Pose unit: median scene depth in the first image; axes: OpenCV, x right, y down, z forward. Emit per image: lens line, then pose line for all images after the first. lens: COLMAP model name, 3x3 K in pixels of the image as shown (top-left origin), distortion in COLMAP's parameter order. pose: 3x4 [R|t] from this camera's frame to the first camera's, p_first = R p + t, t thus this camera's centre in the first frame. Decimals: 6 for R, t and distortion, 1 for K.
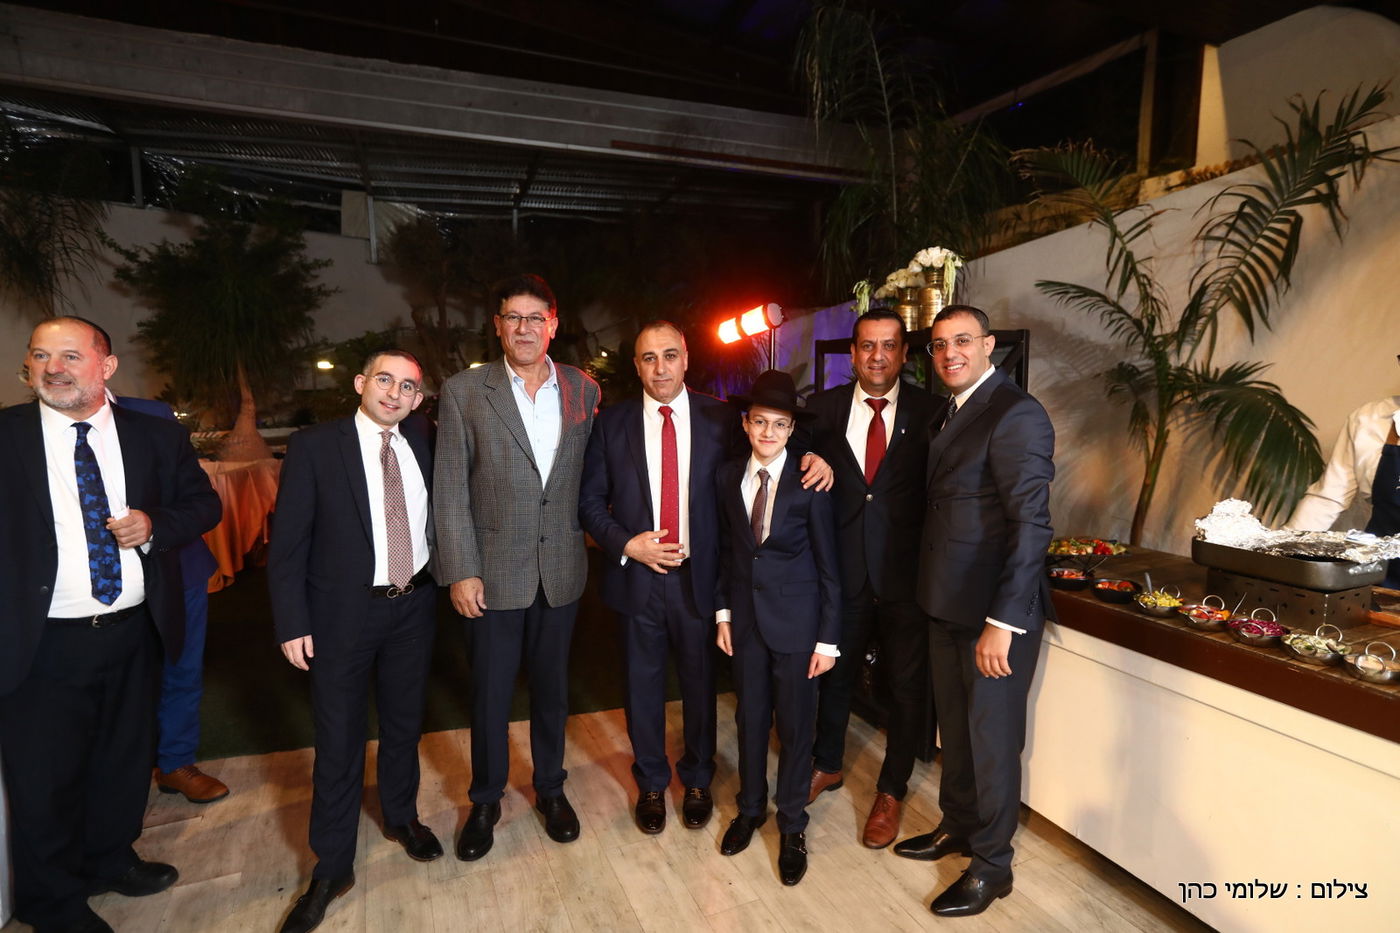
lens RADIAL K [[739.3, 0, 700.0], [0, 739.3, 466.5], [0, 0, 1]] dist [-0.038511, 0.026647]
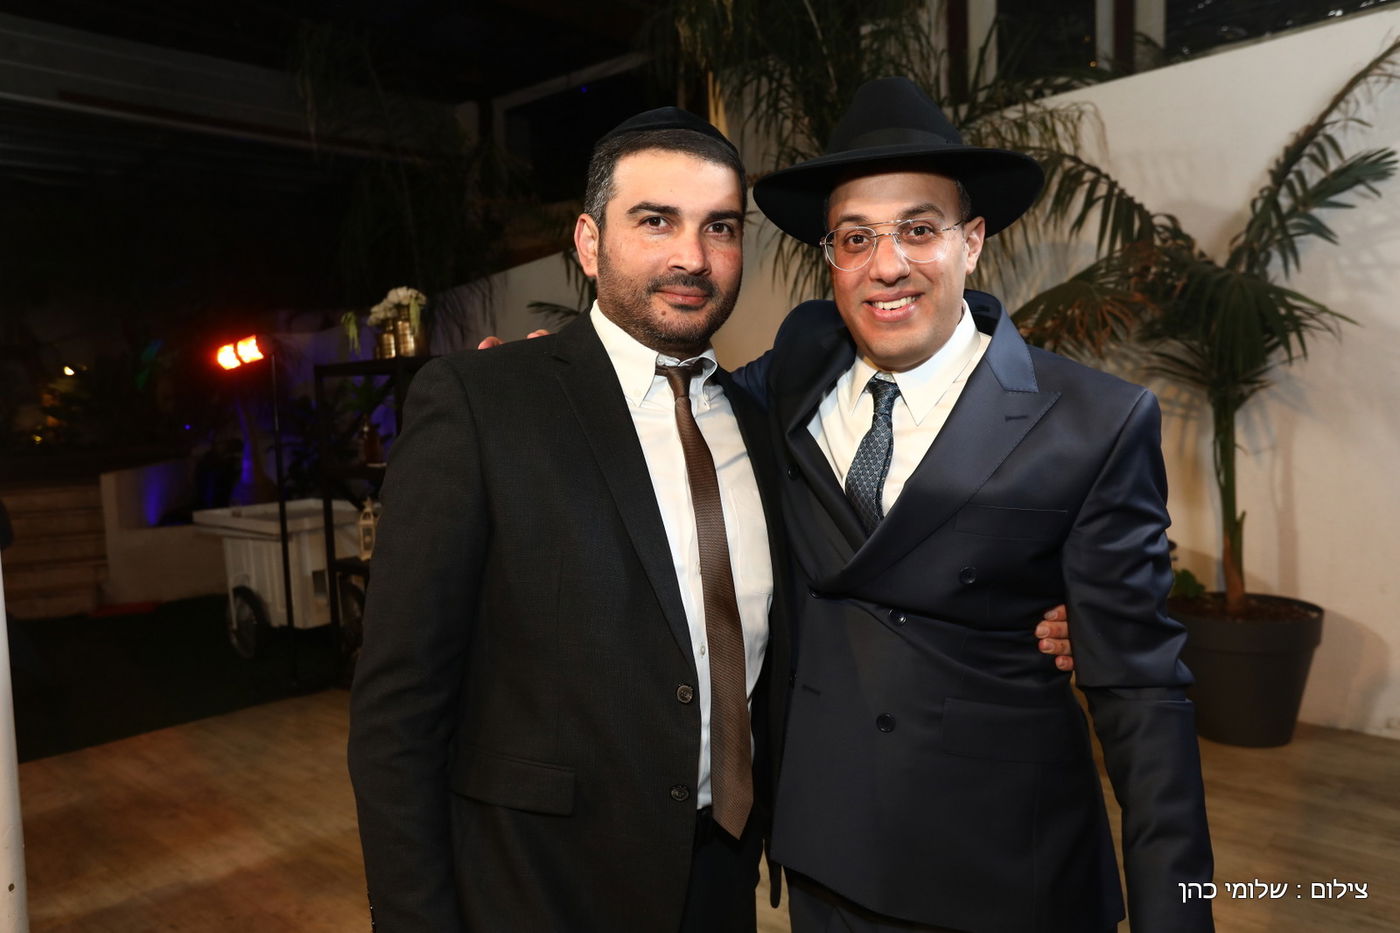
lens RADIAL K [[1045.7, 0, 700.0], [0, 1045.7, 466.5], [0, 0, 1]] dist [-0.012747, 0.084468]
pose [[0.913488, -0.070560, 0.400700, 0.054878], [0.087653, 0.995851, -0.024465, 0.073317], [-0.397311, 0.057471, 0.915883, -0.699205]]
